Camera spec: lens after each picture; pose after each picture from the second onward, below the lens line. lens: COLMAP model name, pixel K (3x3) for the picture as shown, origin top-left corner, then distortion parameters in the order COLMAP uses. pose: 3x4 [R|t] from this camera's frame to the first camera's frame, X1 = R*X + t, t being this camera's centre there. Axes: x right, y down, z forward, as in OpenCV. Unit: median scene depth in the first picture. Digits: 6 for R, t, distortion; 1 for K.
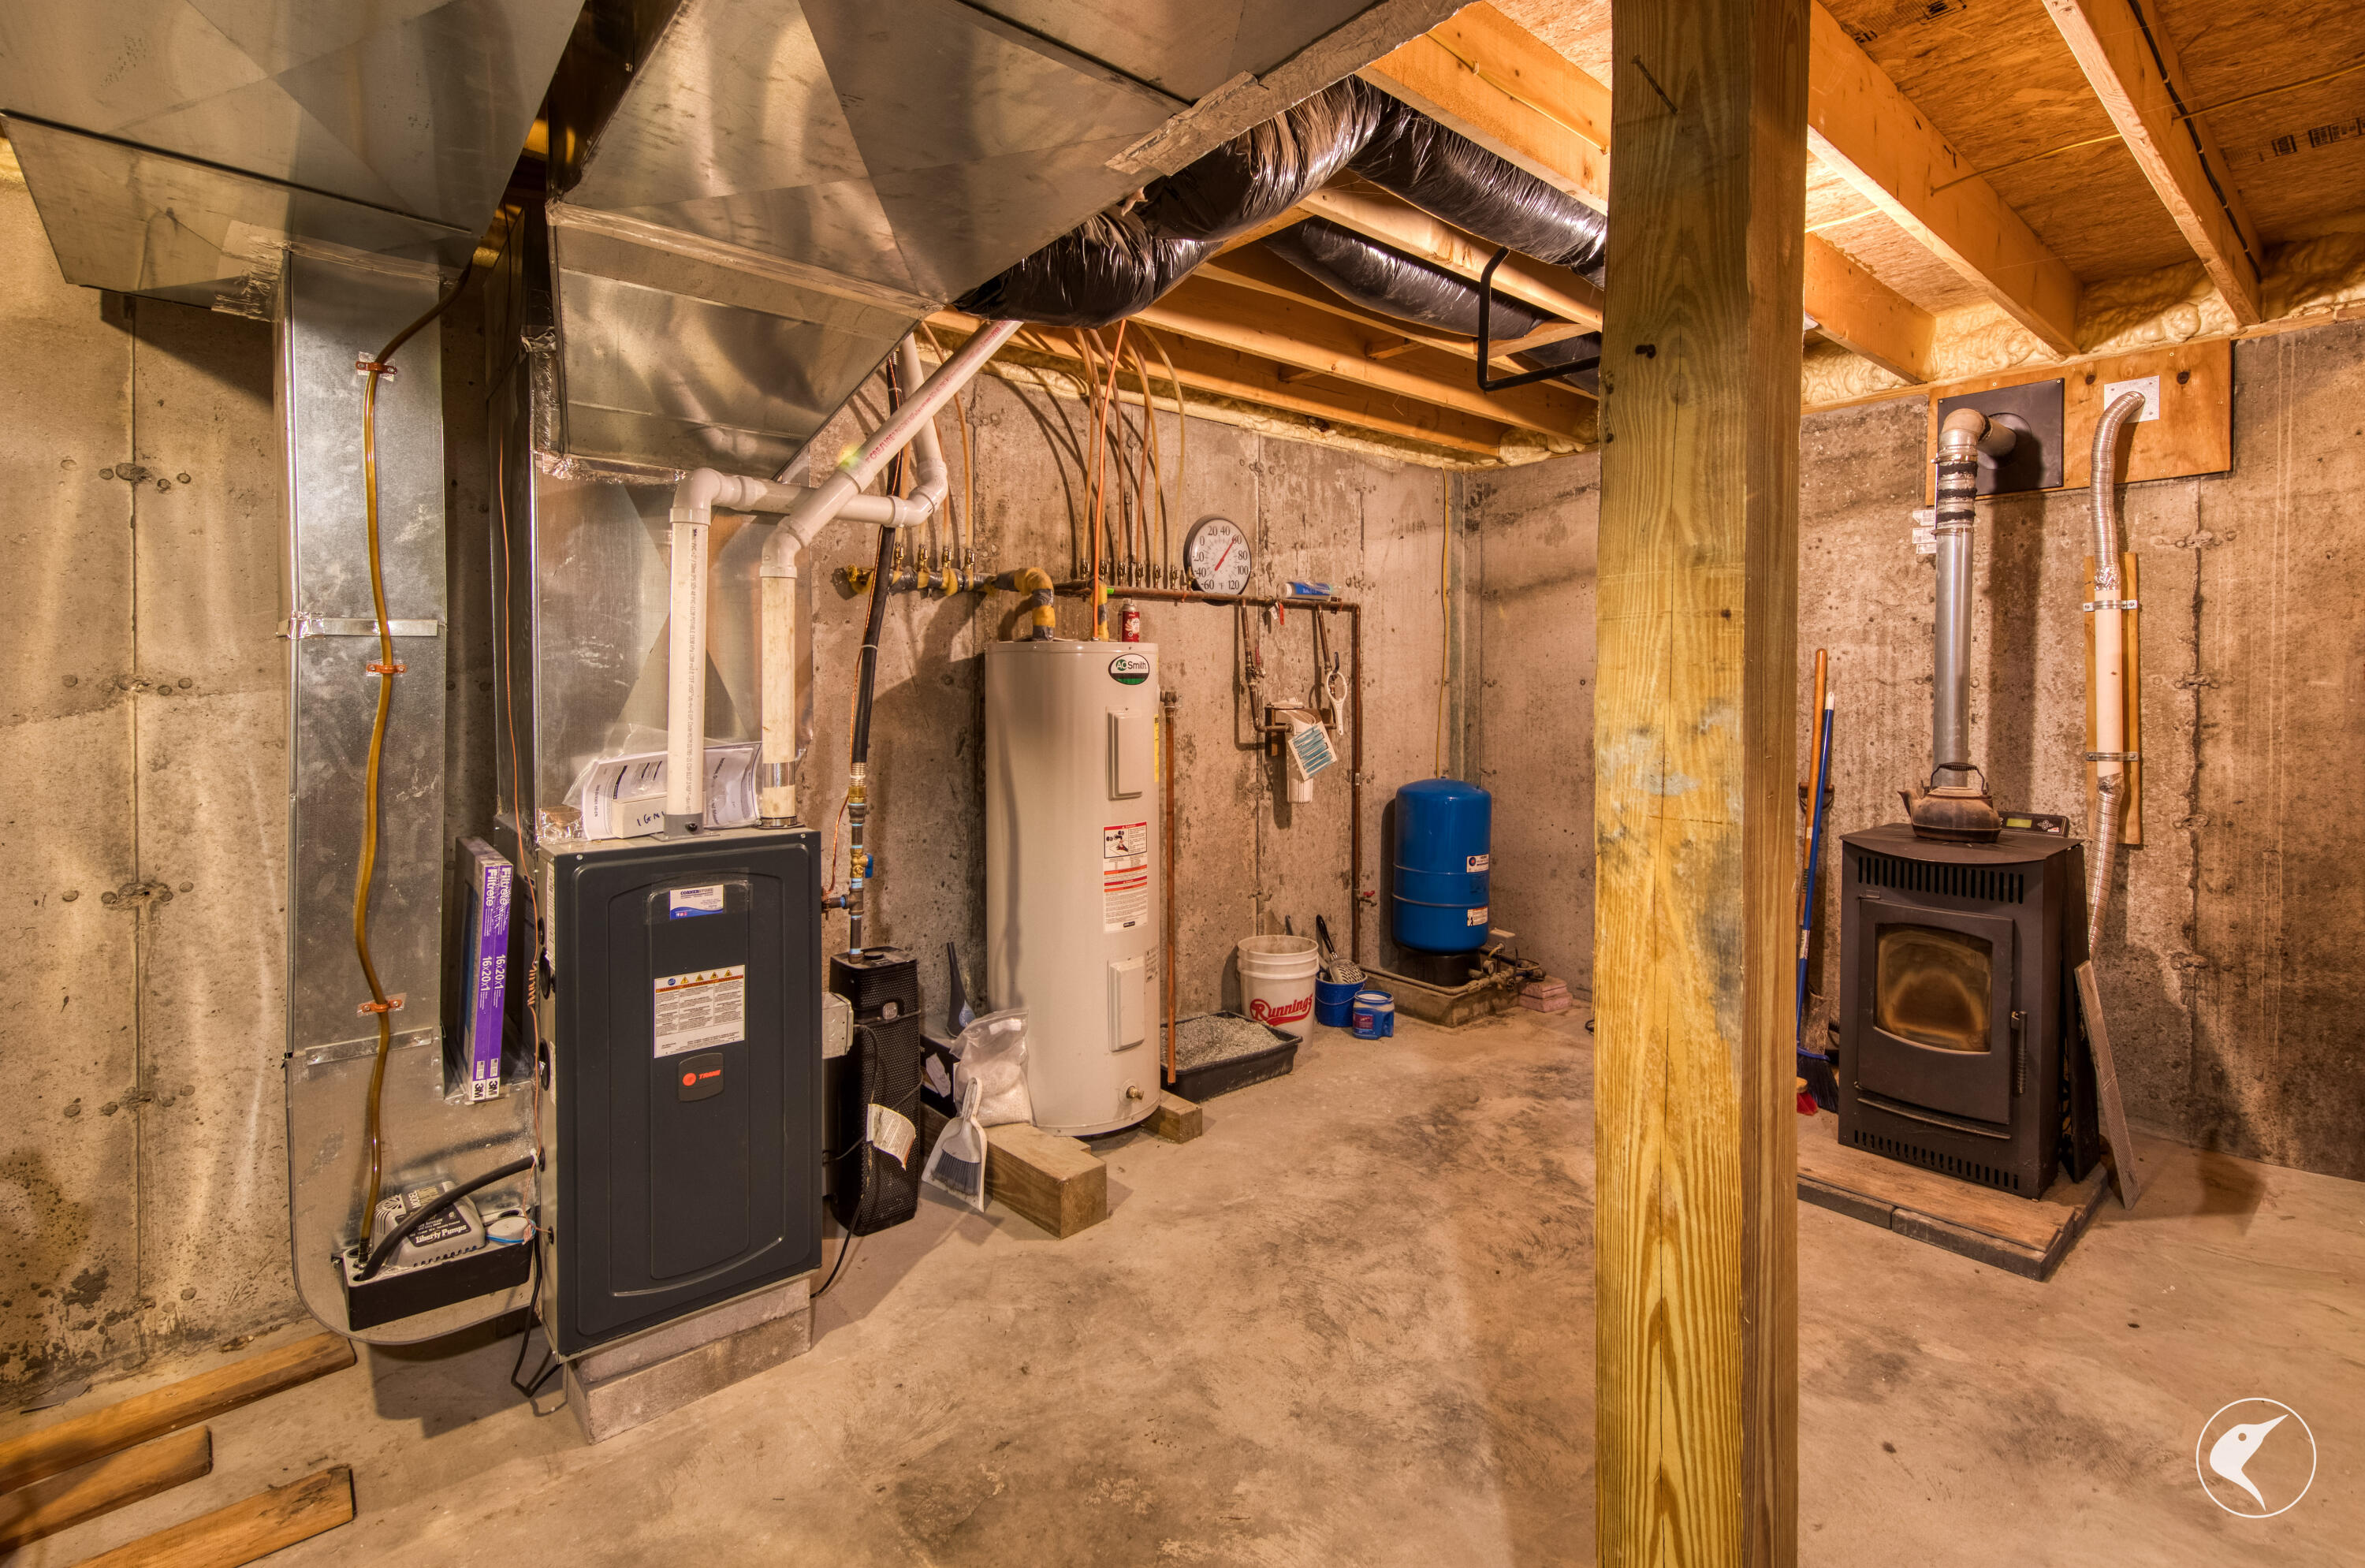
lens RADIAL K [[1092.3, 0, 1135.2], [0, 1092.3, 697.2], [0, 0, 1]] dist [0.000445, 0.000023]
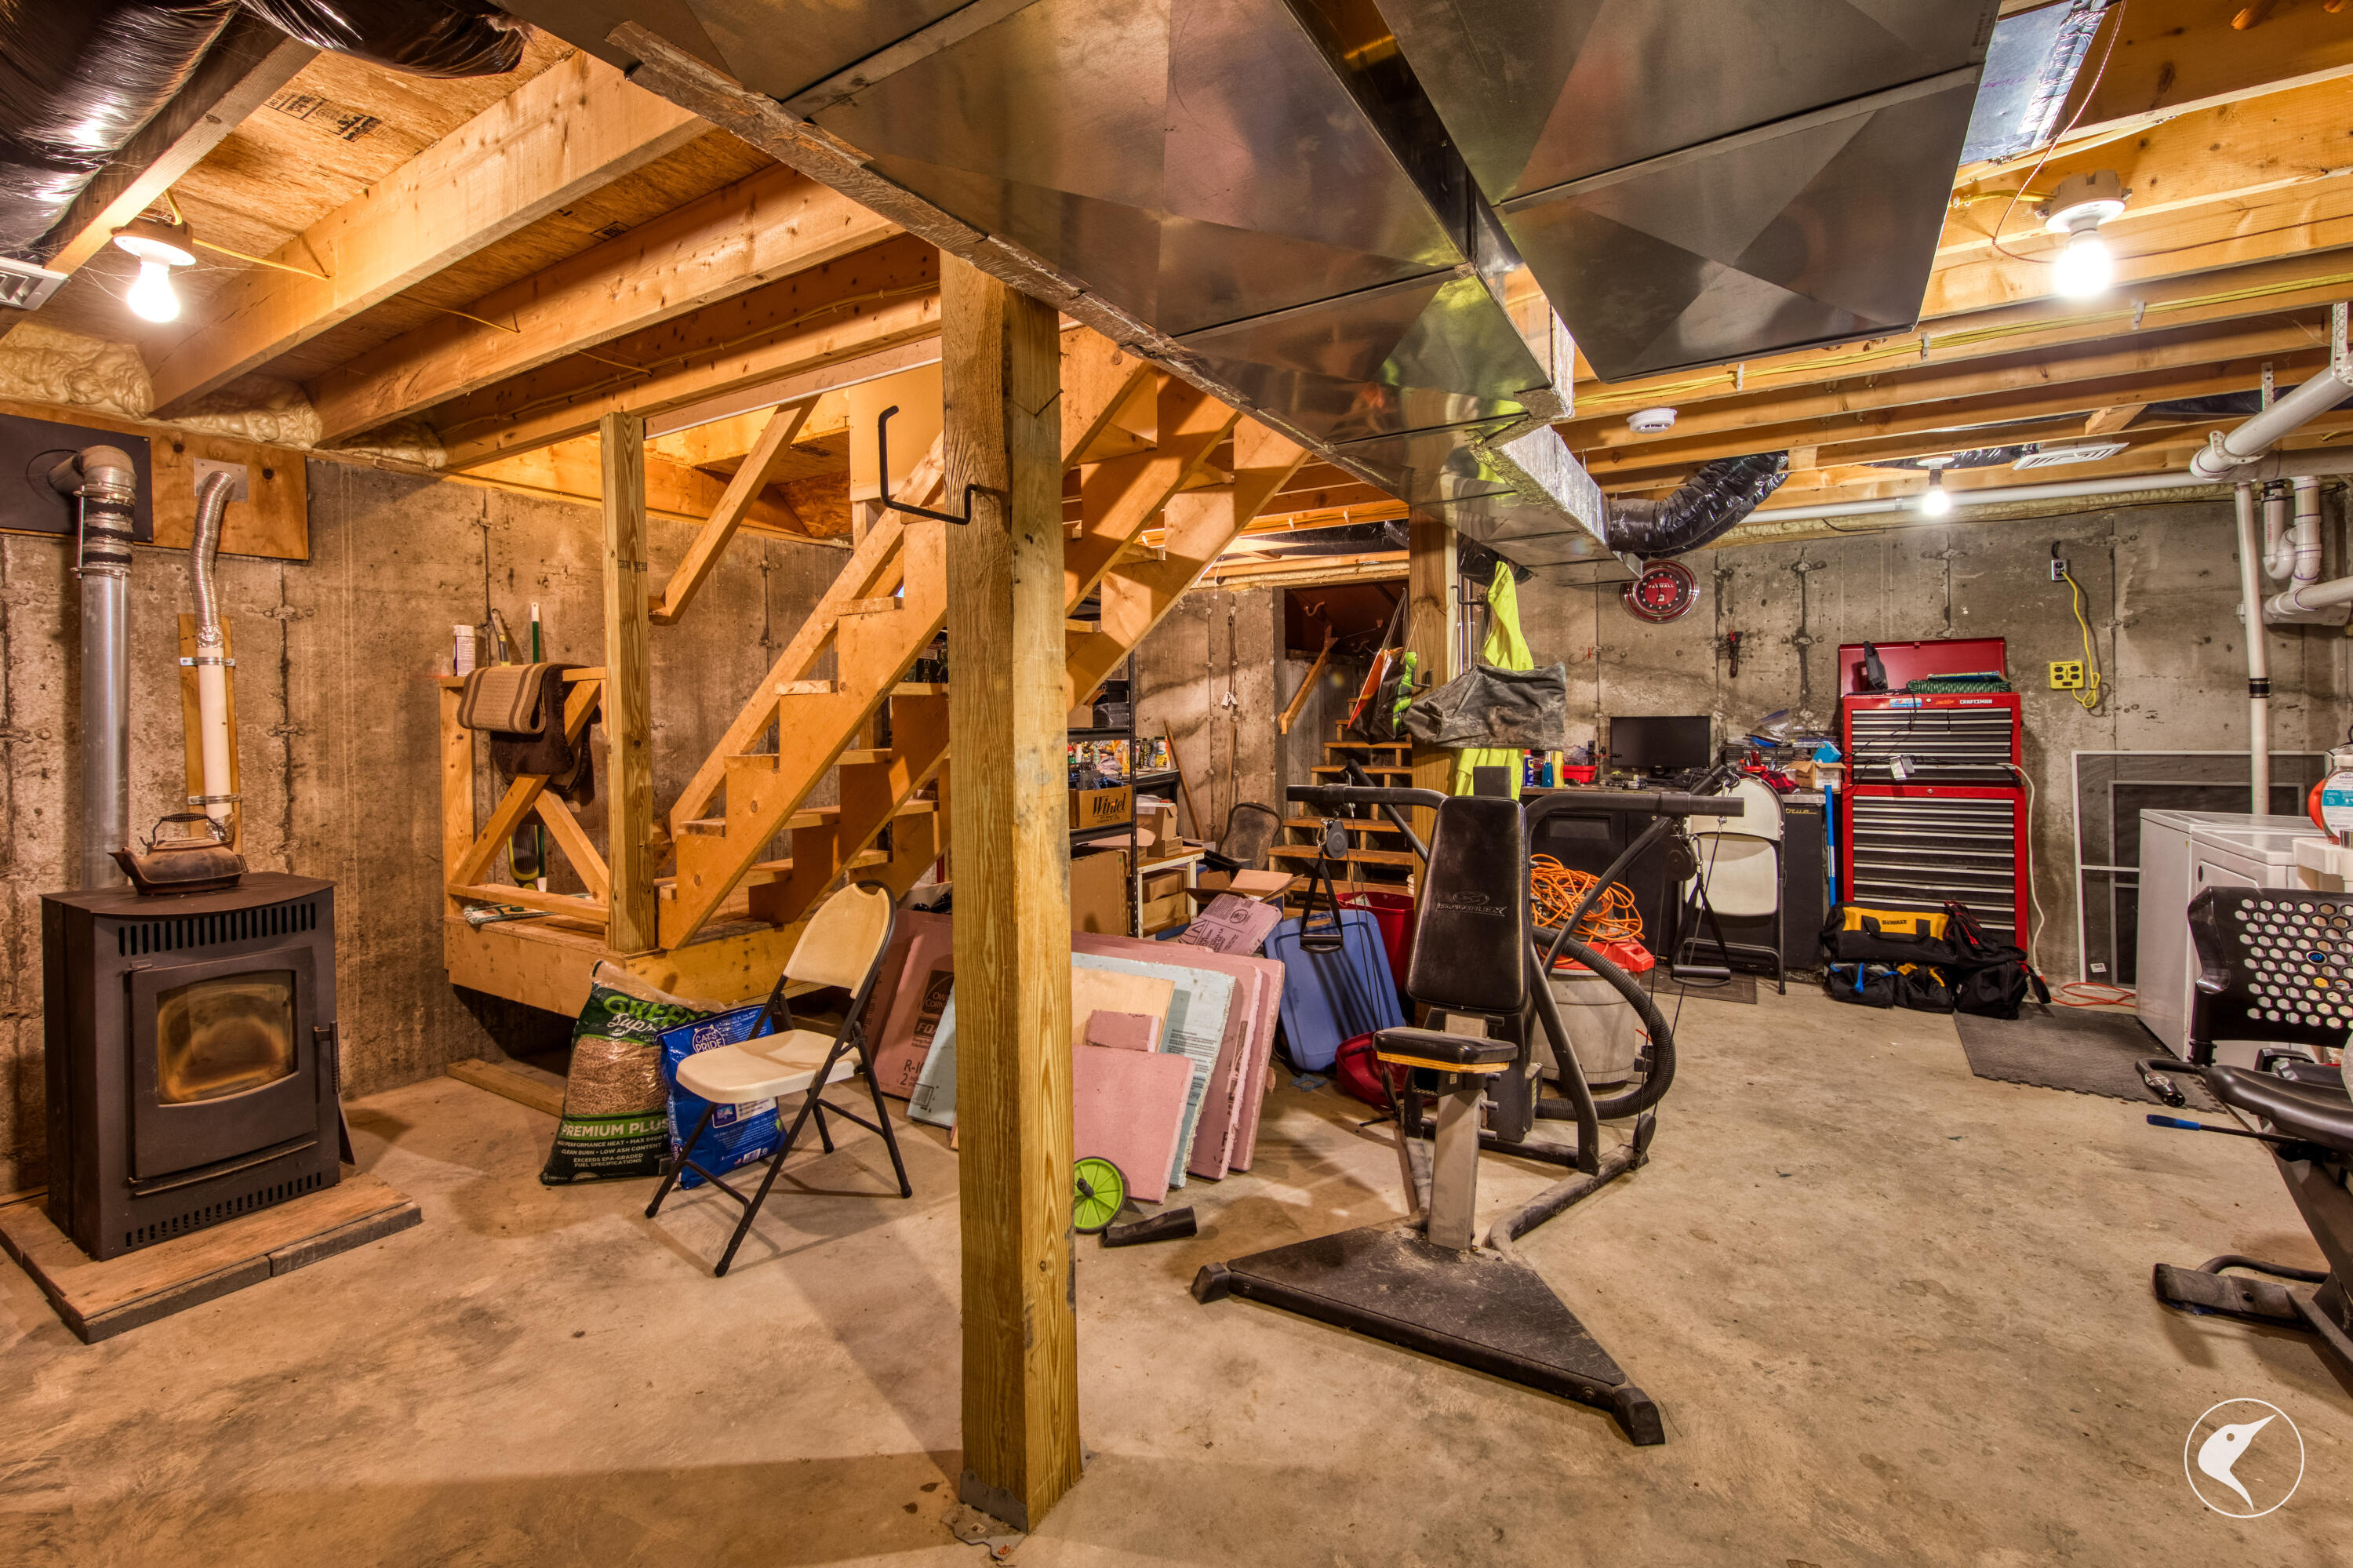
lens RADIAL K [[991.8, 0, 1169.4], [0, 991.8, 722.2], [0, 0, 1]] dist [-0.000510, -0.000056]
pose [[-0.320942, 0.000100, 0.947099, -0.376000], [0.025079, 0.999650, 0.008393, -0.007773], [-0.946767, 0.026446, -0.320832, 0.430212]]
